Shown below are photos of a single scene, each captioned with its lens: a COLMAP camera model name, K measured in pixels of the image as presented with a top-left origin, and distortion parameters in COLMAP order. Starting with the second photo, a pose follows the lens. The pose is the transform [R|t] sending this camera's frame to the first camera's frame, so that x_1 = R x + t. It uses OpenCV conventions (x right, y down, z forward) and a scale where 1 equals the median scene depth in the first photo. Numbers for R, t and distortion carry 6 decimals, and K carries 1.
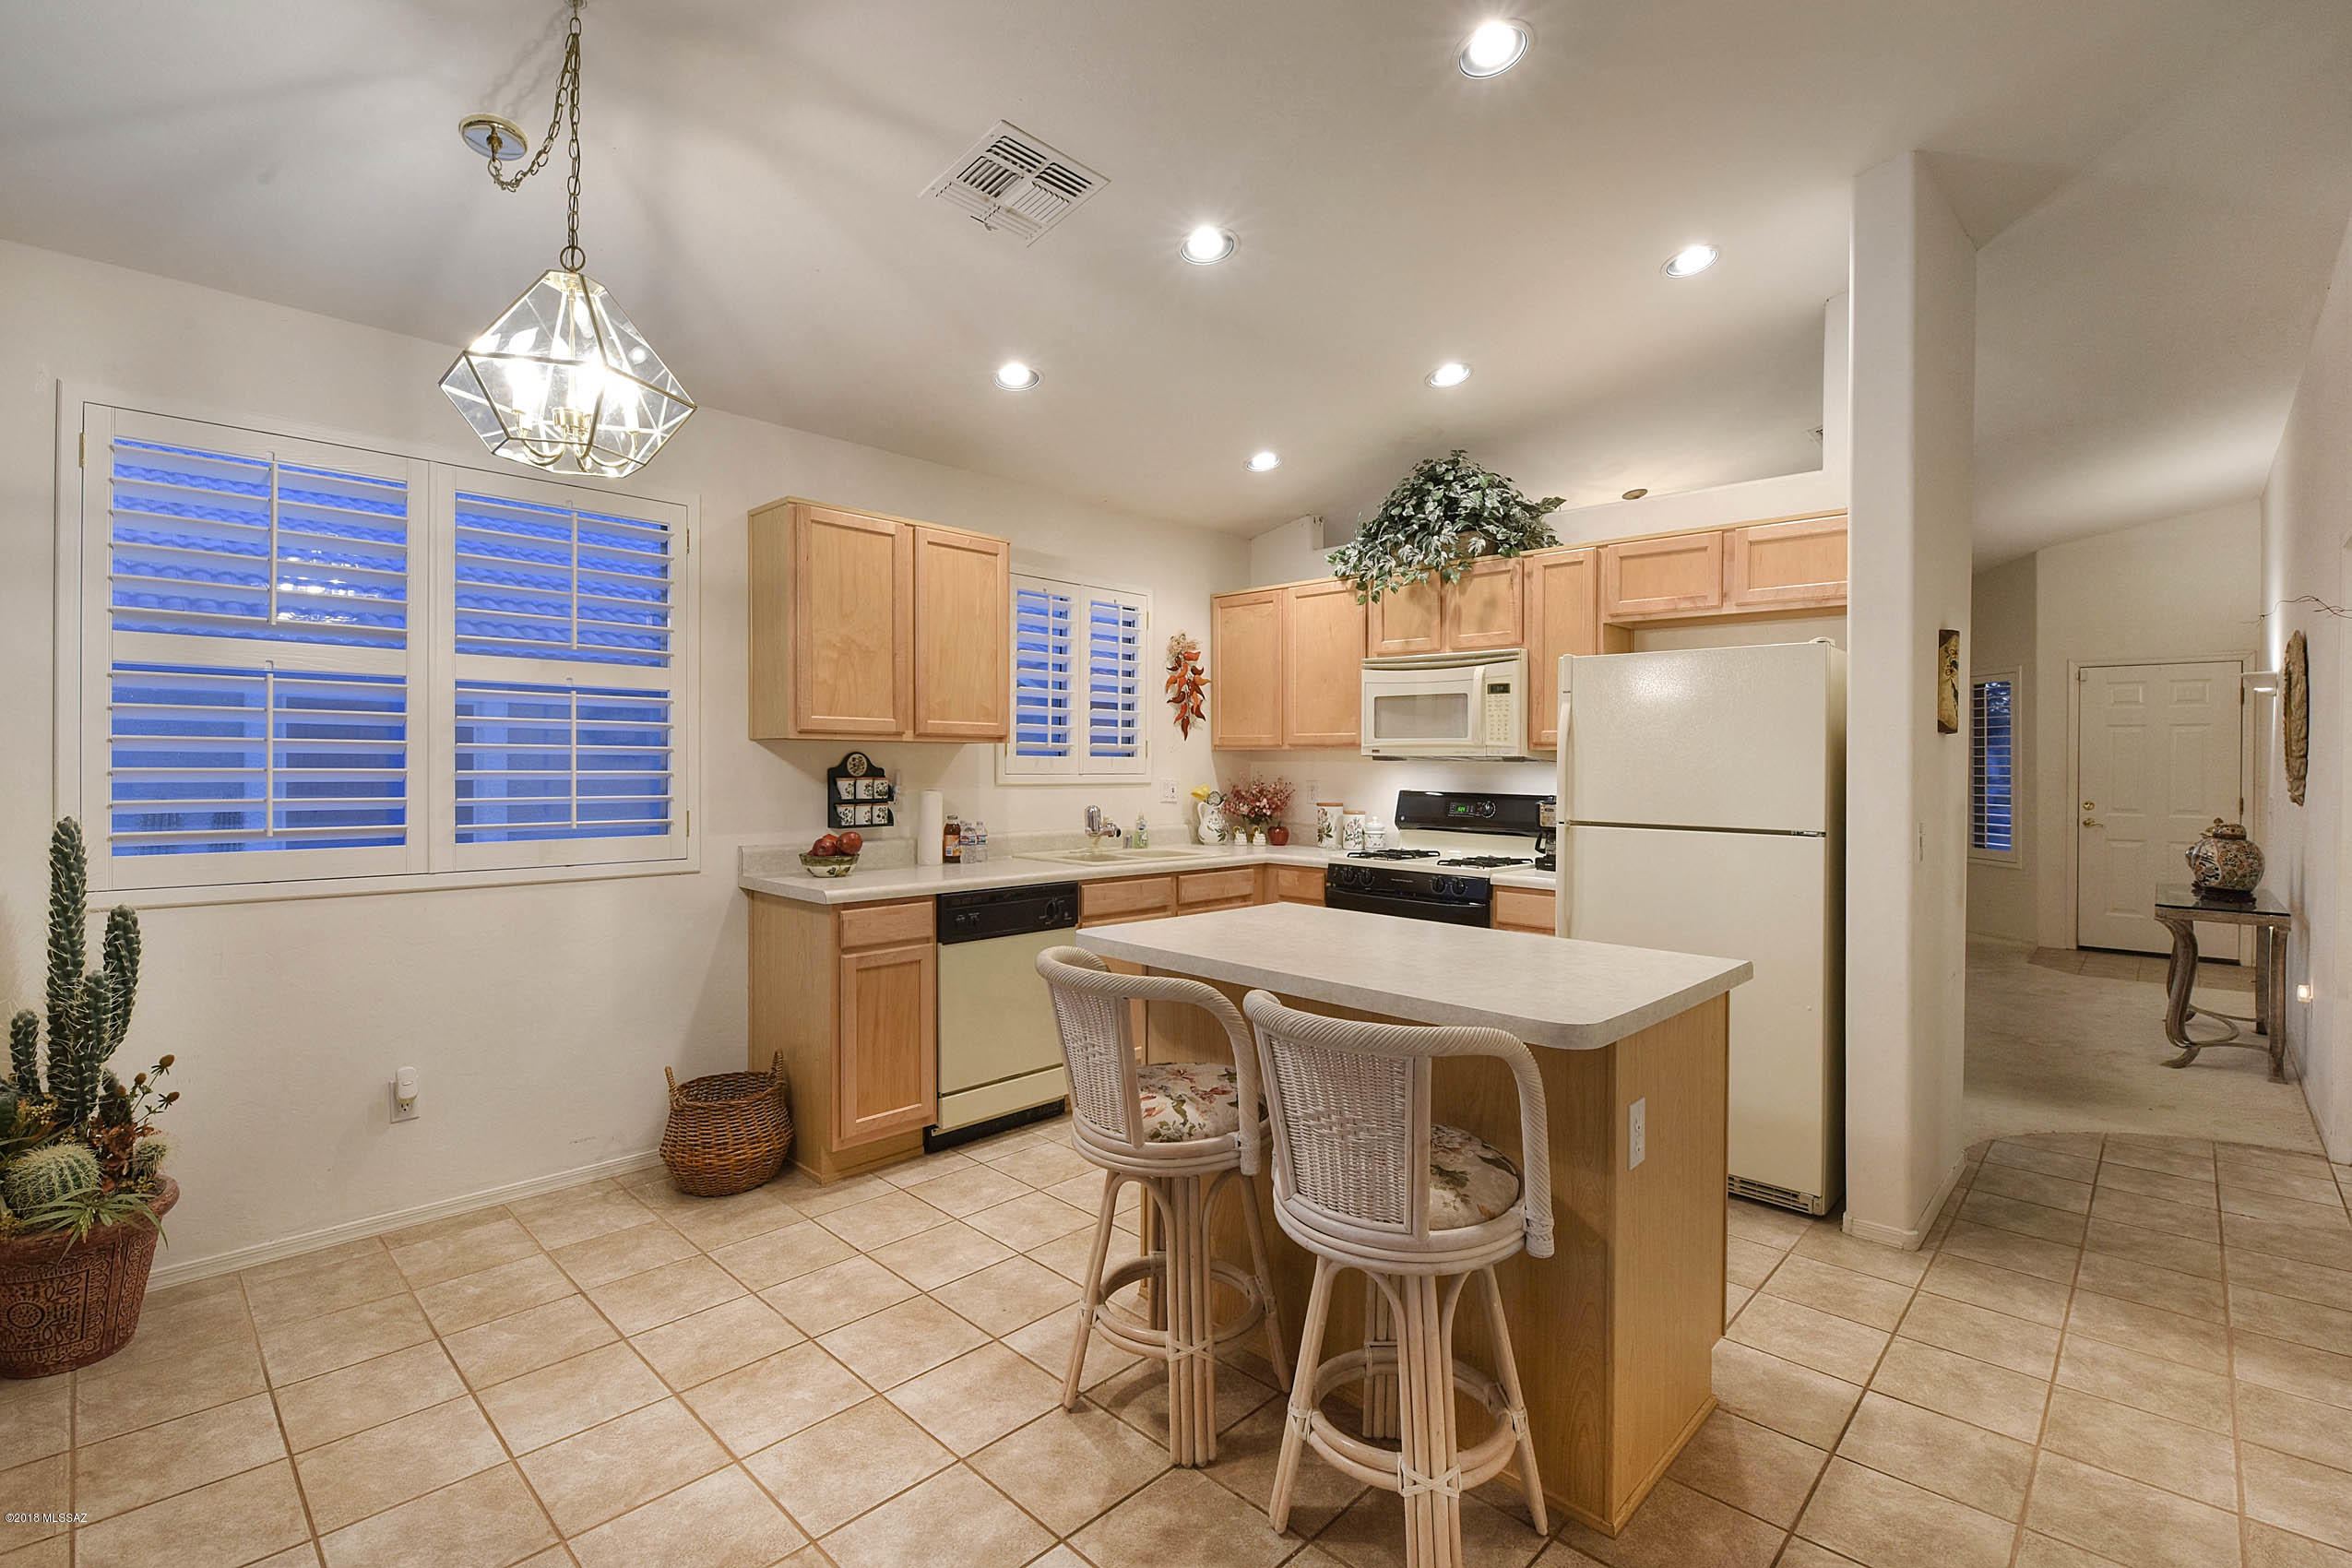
lens RADIAL K [[1050.6, 0, 1329.2], [0, 1050.6, 760.1], [0, 0, 1]] dist [-0.010213, -0.002397]
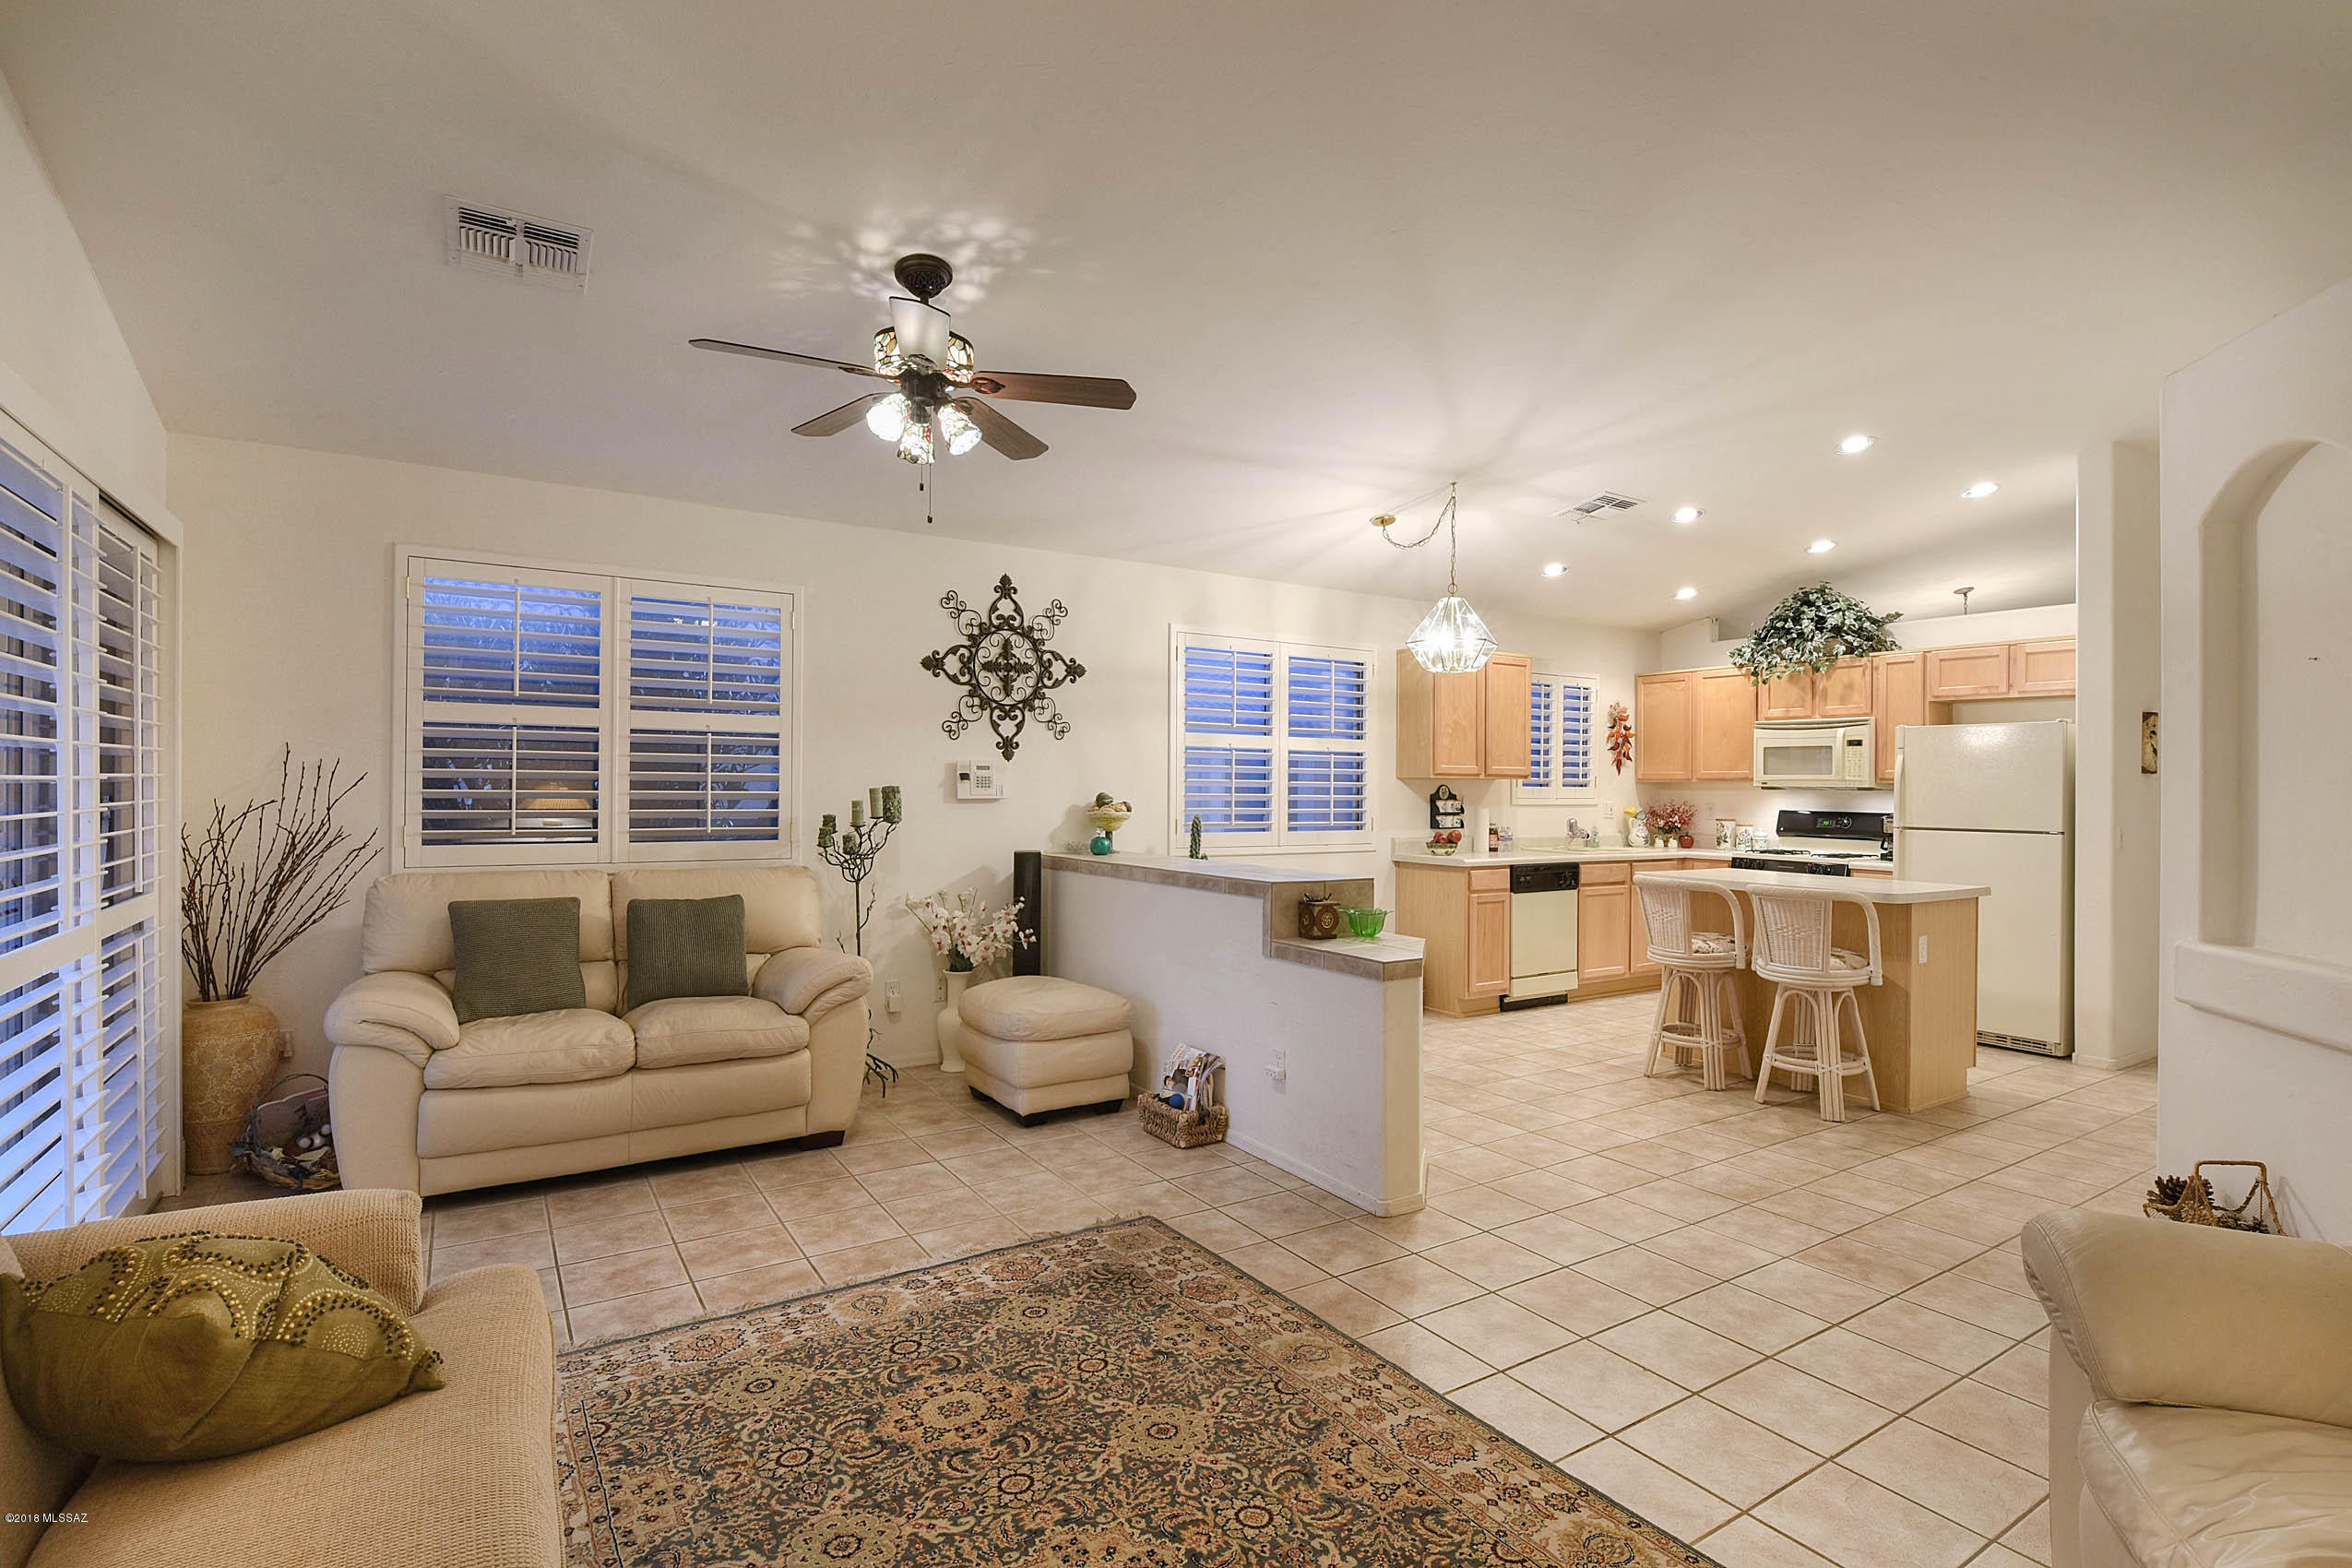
lens RADIAL K [[1176.7, 0, 1296.7], [0, 1176.7, 794.2], [0, 0, 1]] dist [0.000979, -0.002170]
pose [[0.962314, 0.001163, -0.271937, -0.176958], [0.000579, 0.999980, 0.006328, -0.005266], [0.271939, -0.006247, 0.962294, -1.001274]]
